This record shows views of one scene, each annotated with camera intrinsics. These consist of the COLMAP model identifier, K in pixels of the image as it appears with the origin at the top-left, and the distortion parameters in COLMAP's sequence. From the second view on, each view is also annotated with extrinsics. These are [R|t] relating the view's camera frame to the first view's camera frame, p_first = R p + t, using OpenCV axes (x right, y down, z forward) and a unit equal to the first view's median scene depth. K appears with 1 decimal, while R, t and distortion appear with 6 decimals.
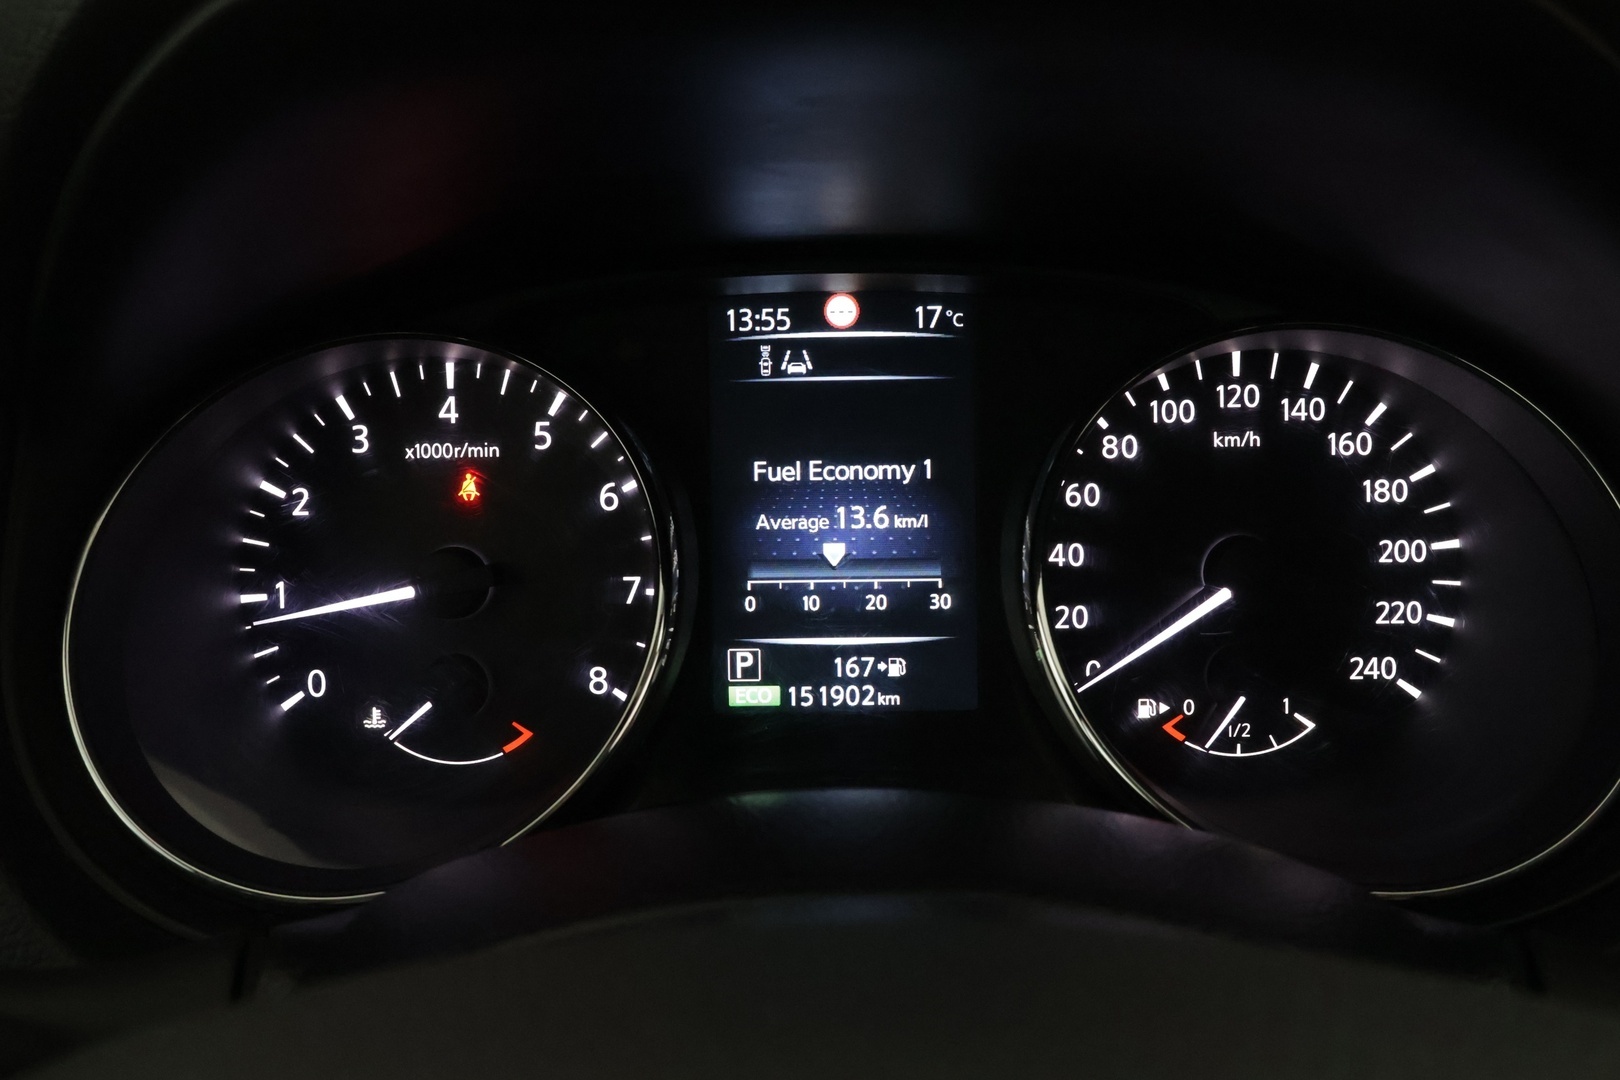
lens RADIAL K [[1359.1, 0, 847.7], [0, 1359.1, 537.1], [0, 0, 1]] dist [-0.039708, 0.050309]
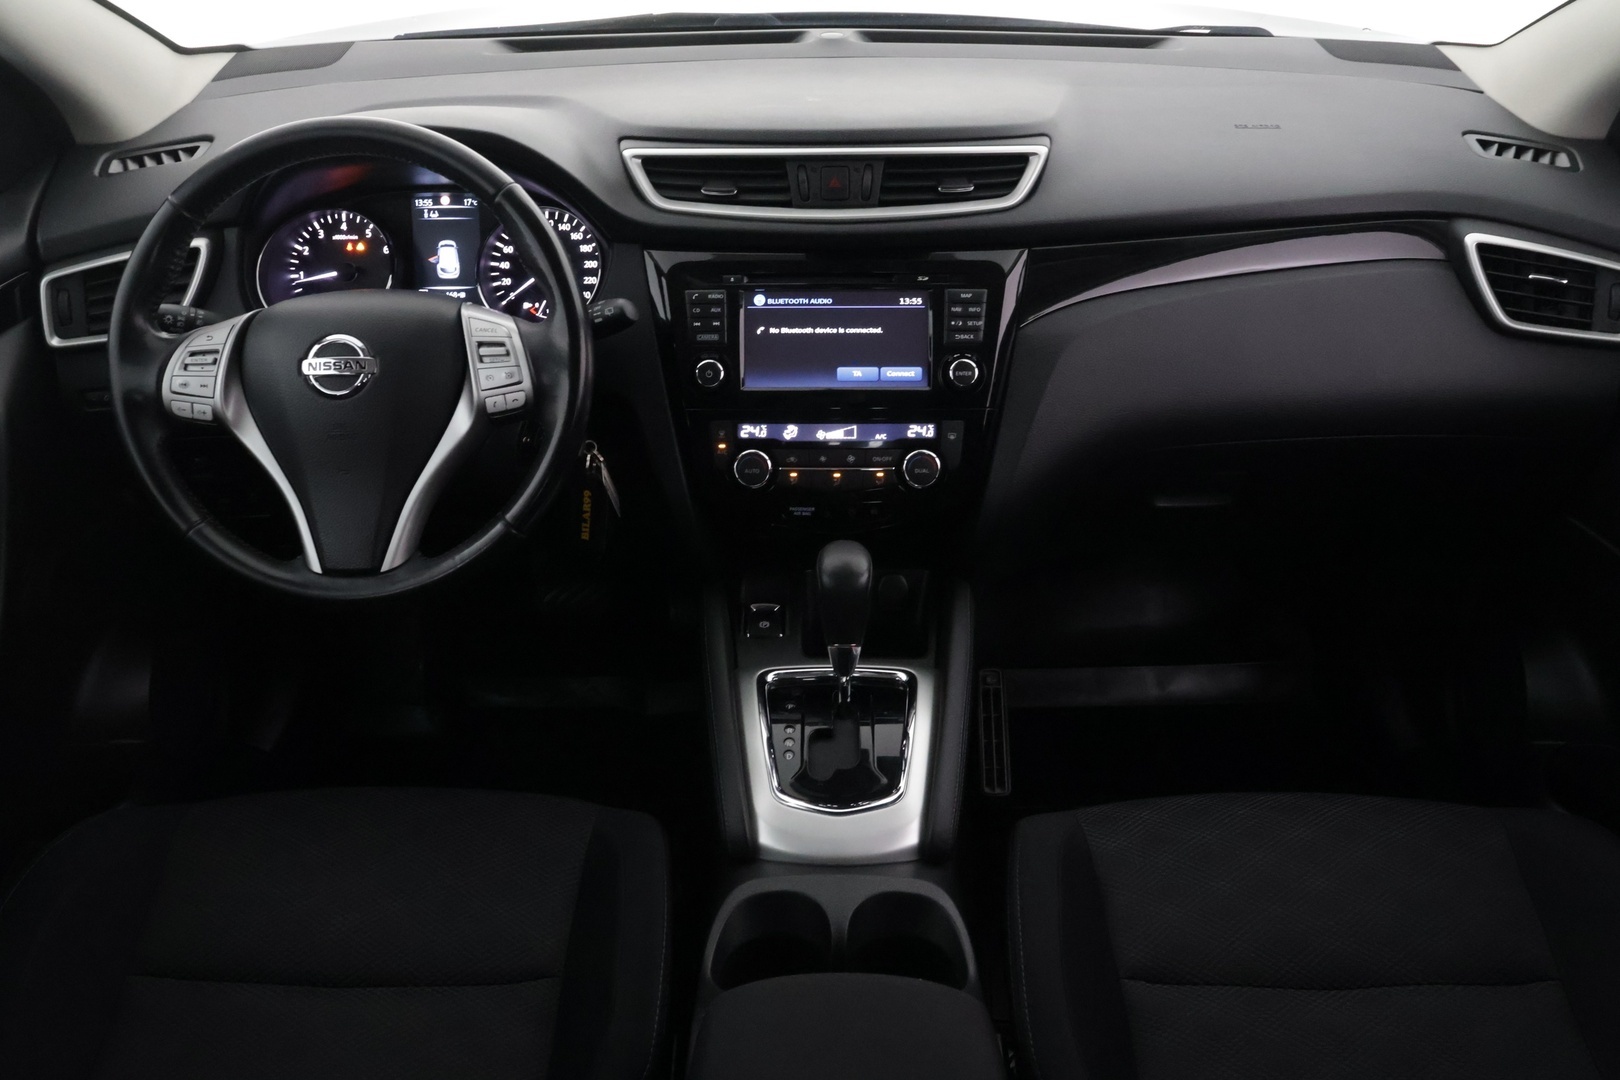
lens RADIAL K [[1359.1, 0, 806.9], [0, 1359.1, 532.2], [0, 0, 1]] dist [-0.039708, 0.050309]
pose [[0.999960, 0.004562, 0.007672, 0.991802], [-0.005601, 0.989932, 0.141435, 0.214450], [-0.006949, -0.141472, 0.989918, -2.922897]]
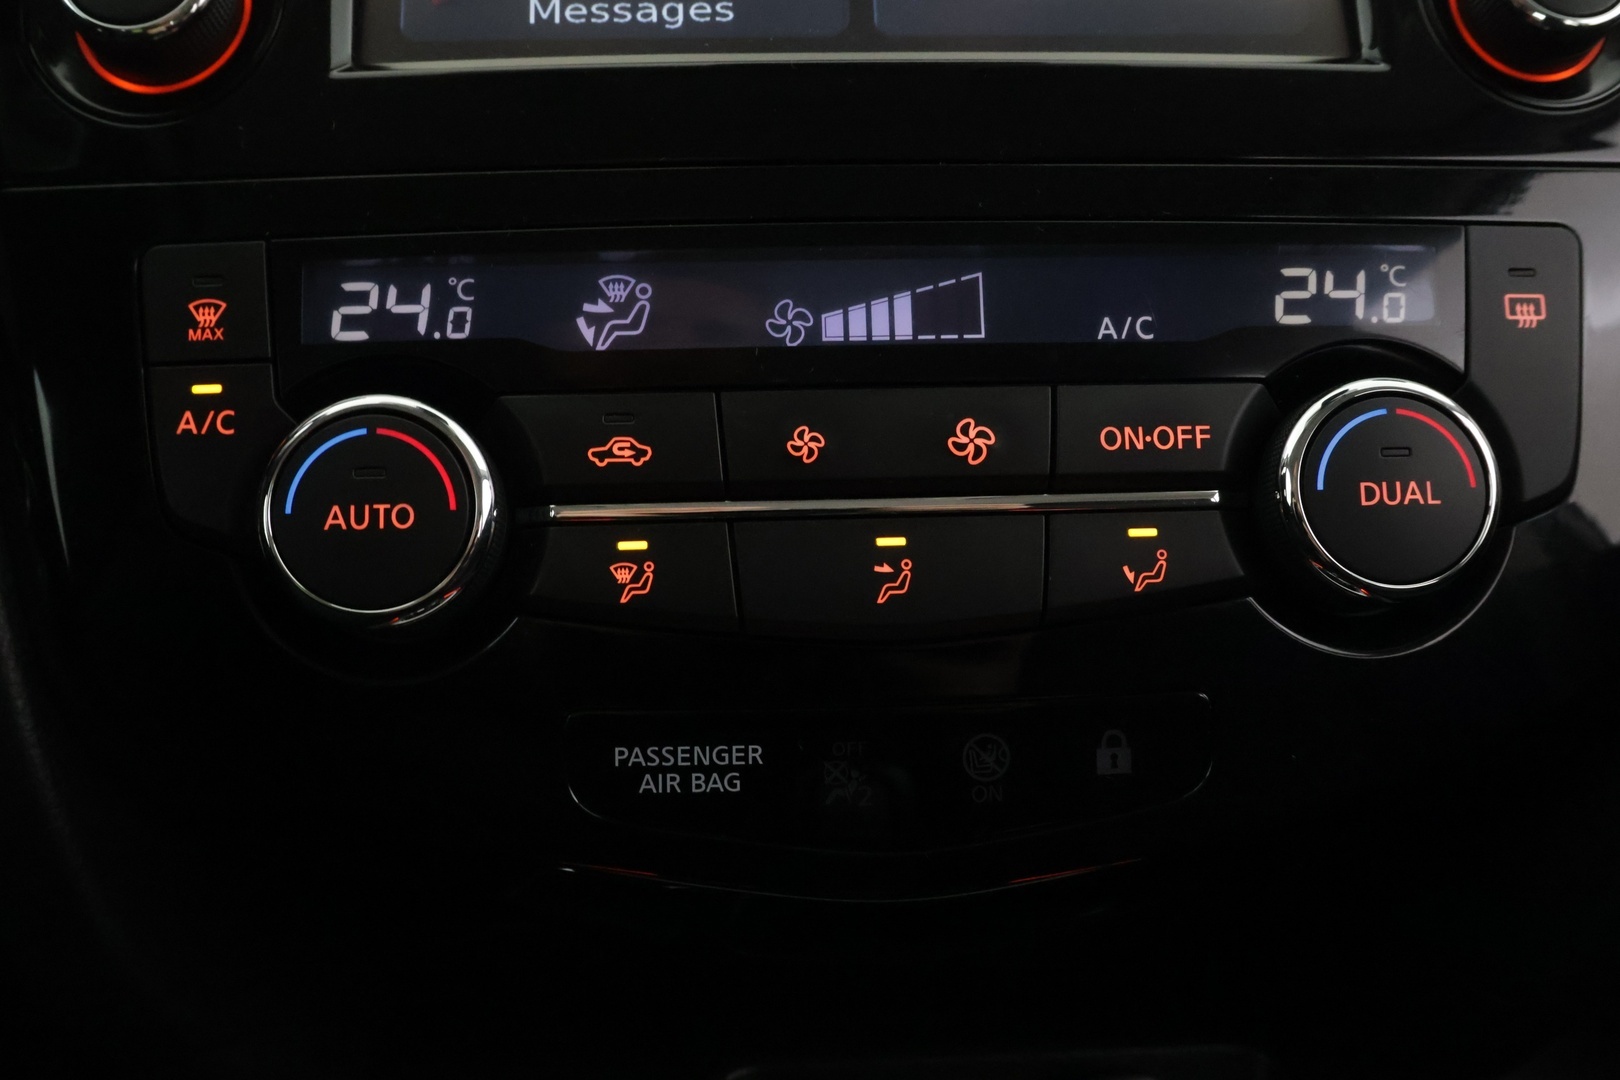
lens RADIAL K [[1359.1, 0, 802.5], [0, 1359.1, 536.9], [0, 0, 1]] dist [-0.039708, 0.050309]
pose [[0.997750, -0.013697, 0.065628, 1.018372], [0.021104, 0.993309, -0.113539, 0.628403], [-0.063633, 0.114669, 0.991364, -0.009370]]
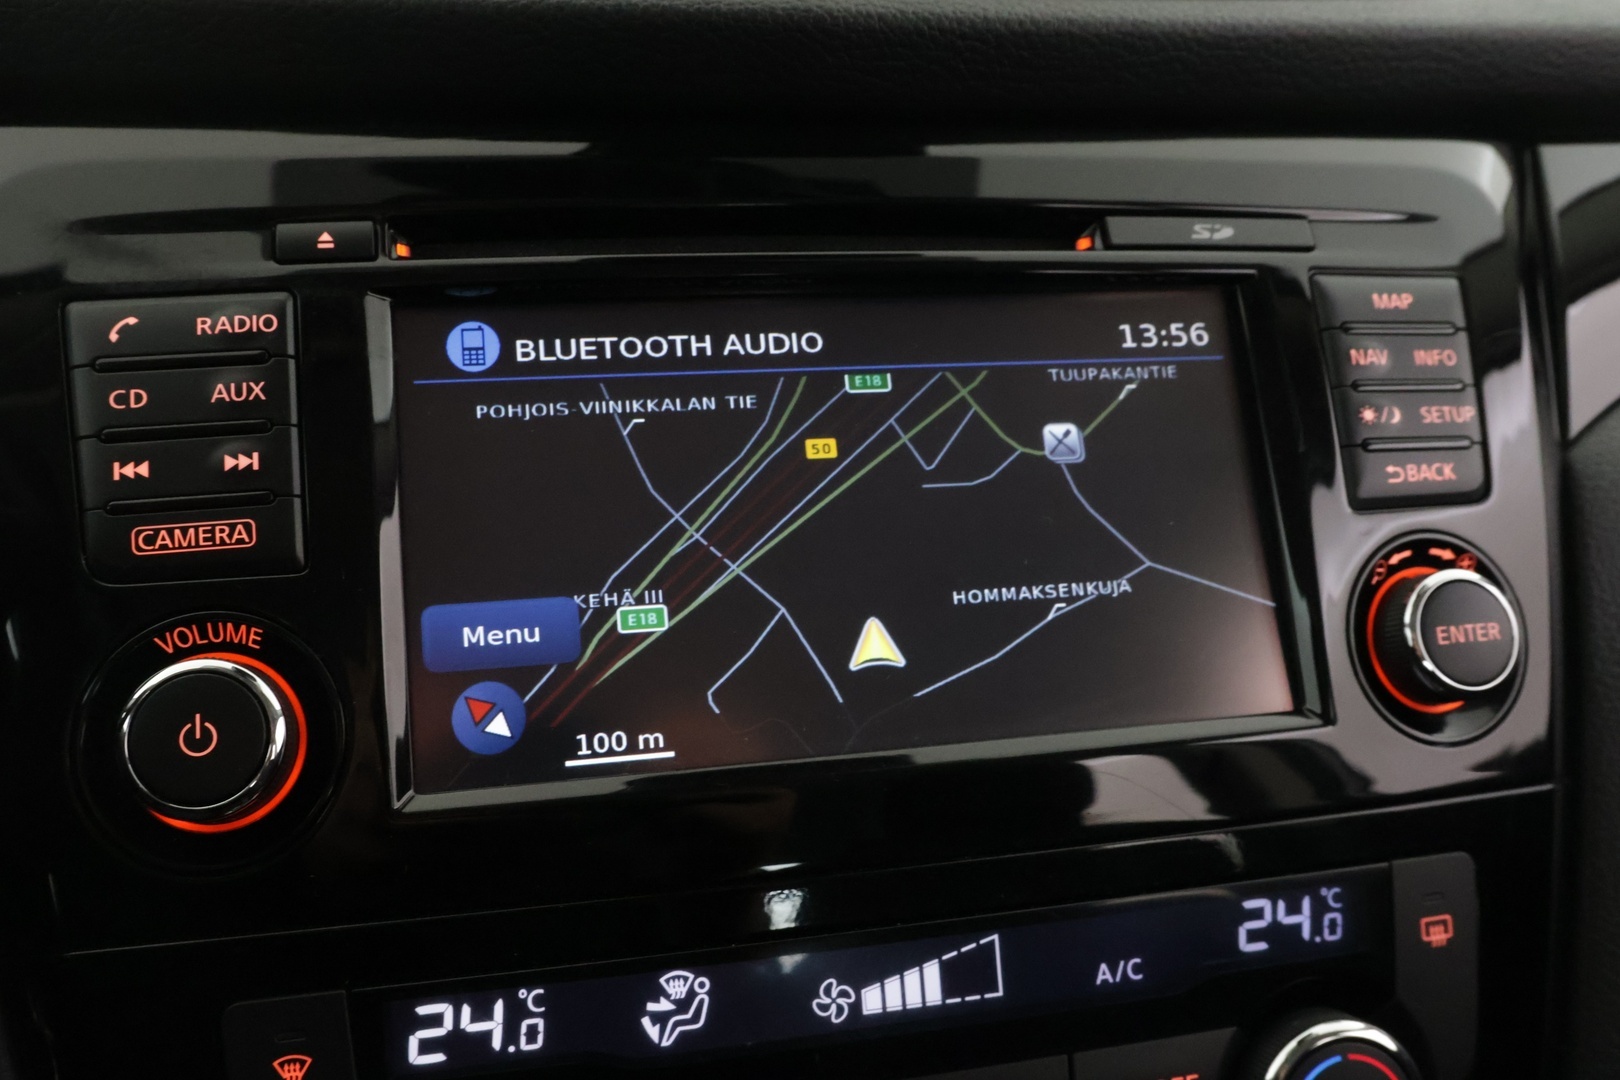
lens RADIAL K [[1359.1, 0, 806.9], [0, 1359.1, 537.0], [0, 0, 1]] dist [-0.039708, 0.050309]
pose [[0.970615, -0.046696, 0.236064, 0.891614], [0.066843, 0.994705, -0.078070, 0.282397], [-0.231168, 0.091555, 0.968596, -0.085214]]
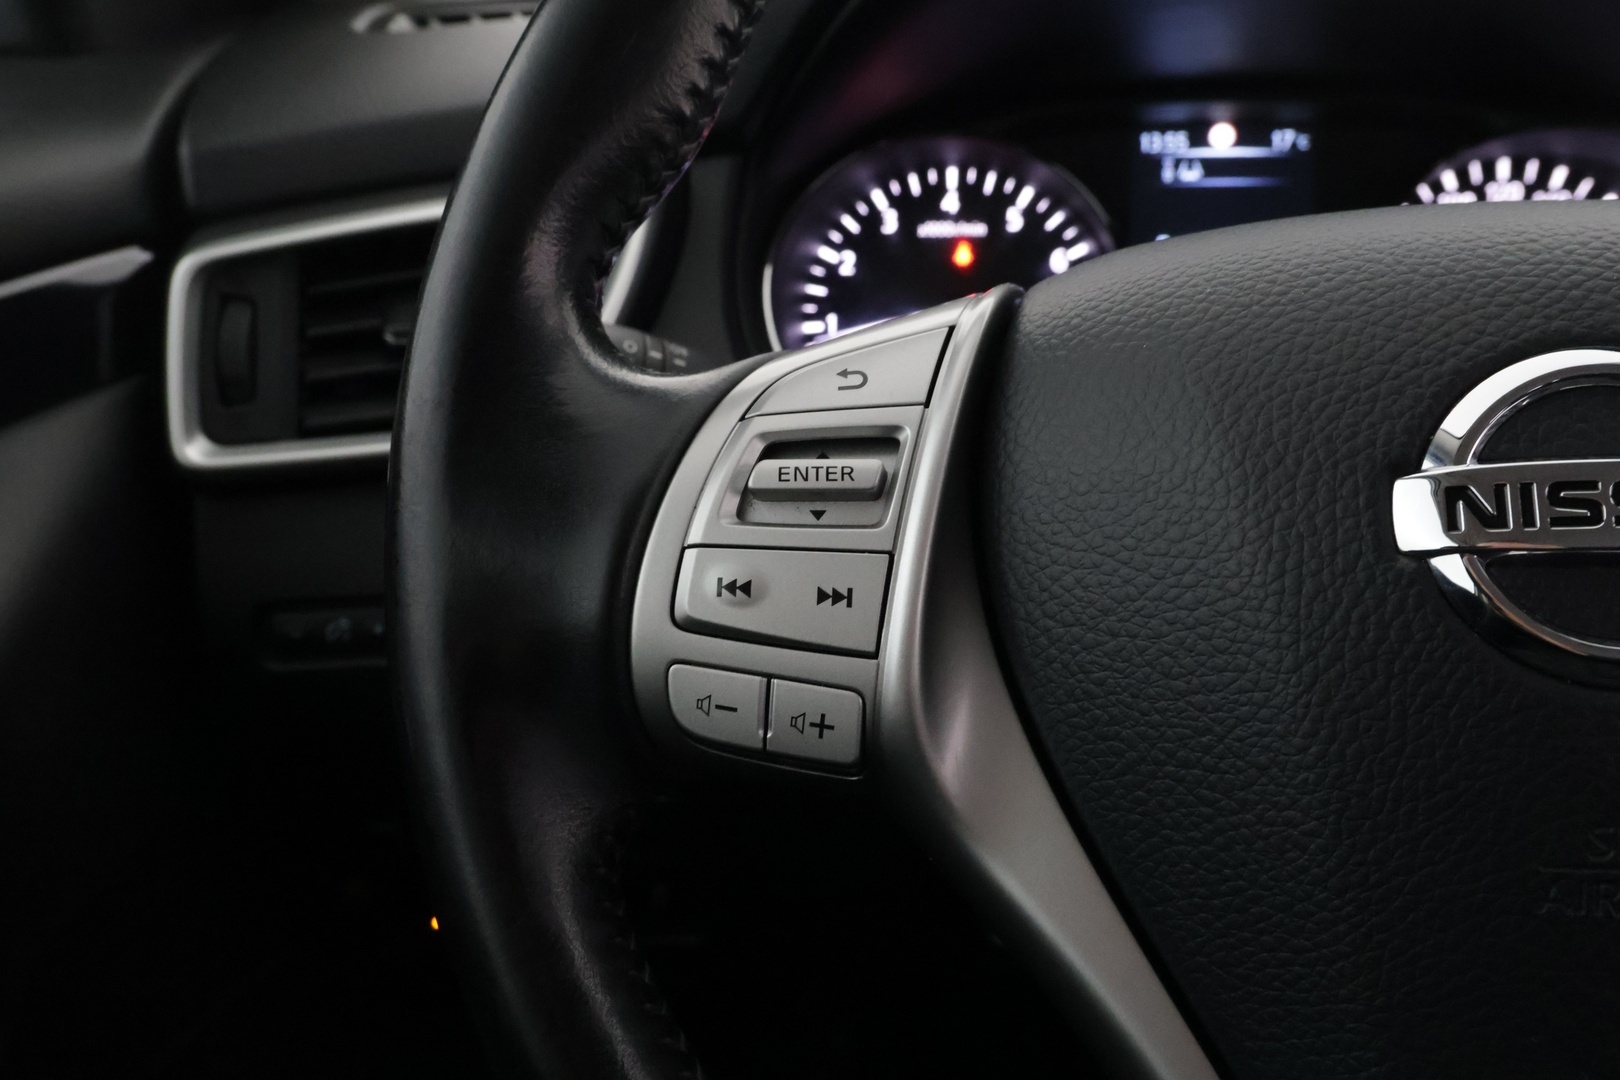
lens RADIAL K [[1359.1, 0, 811.8], [0, 1359.1, 540.0], [0, 0, 1]] dist [-0.039708, 0.050309]
pose [[0.995377, 0.024183, -0.092954, -0.299427], [-0.026441, 0.999382, -0.023142, 0.314658], [0.092337, 0.025493, 0.995401, -0.481967]]
